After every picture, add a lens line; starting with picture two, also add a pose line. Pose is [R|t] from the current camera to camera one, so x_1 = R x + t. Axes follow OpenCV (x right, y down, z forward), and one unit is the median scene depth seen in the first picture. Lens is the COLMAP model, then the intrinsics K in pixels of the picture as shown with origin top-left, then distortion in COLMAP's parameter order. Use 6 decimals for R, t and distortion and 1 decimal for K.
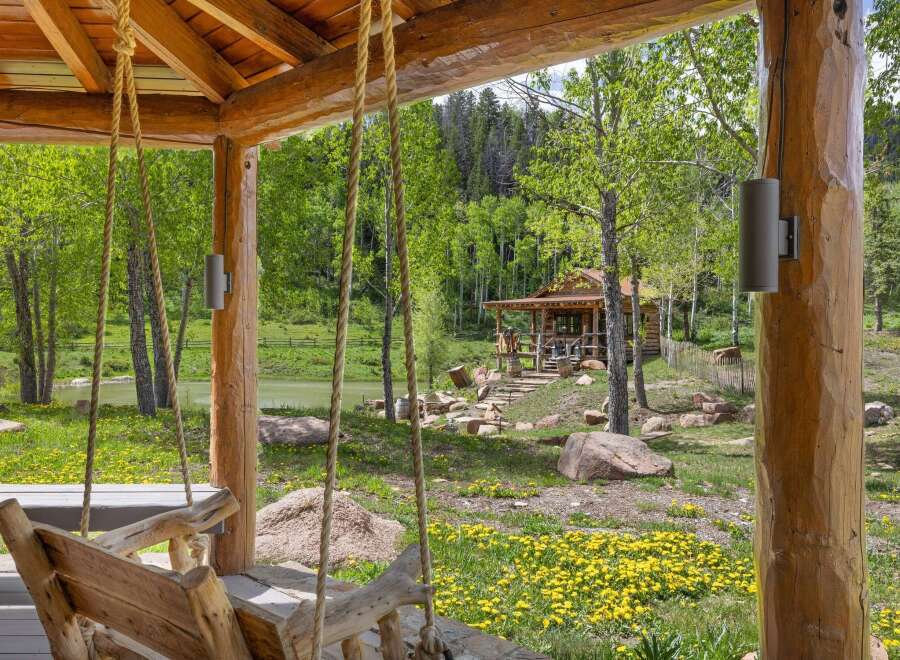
lens RADIAL K [[697.0, 0, 450.0], [0, 697.0, 330.0], [0, 0, 1]] dist [-0.004944, -0.002820]
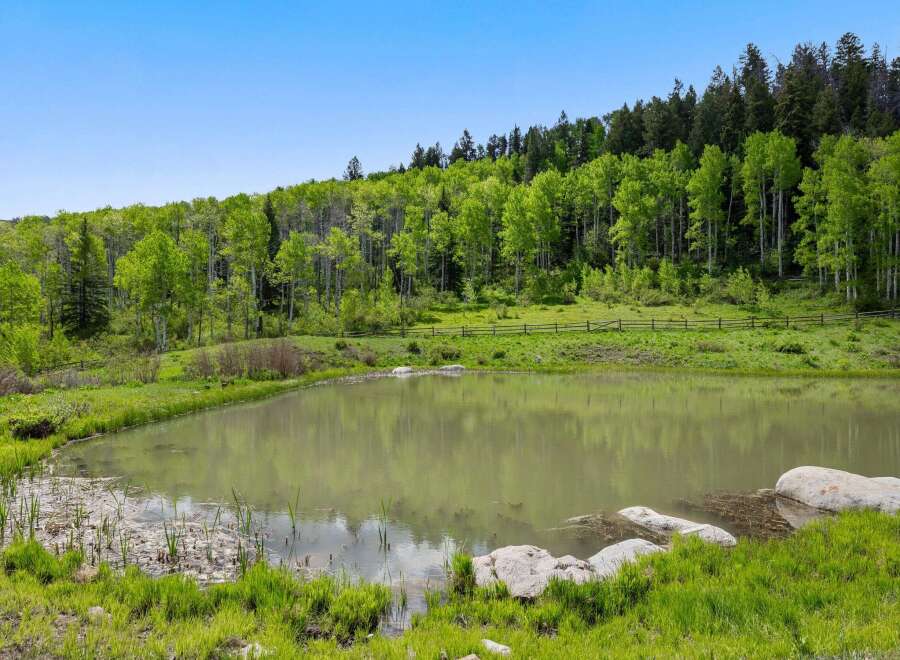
lens RADIAL K [[589.4, 0, 450.0], [0, 589.4, 330.0], [0, 0, 1]] dist [0.000440, -0.000211]
pose [[0.895471, -0.020795, -0.444634, -0.155063], [0.015810, 0.999764, -0.014917, 0.031839], [0.444839, 0.006328, 0.895588, 0.353266]]
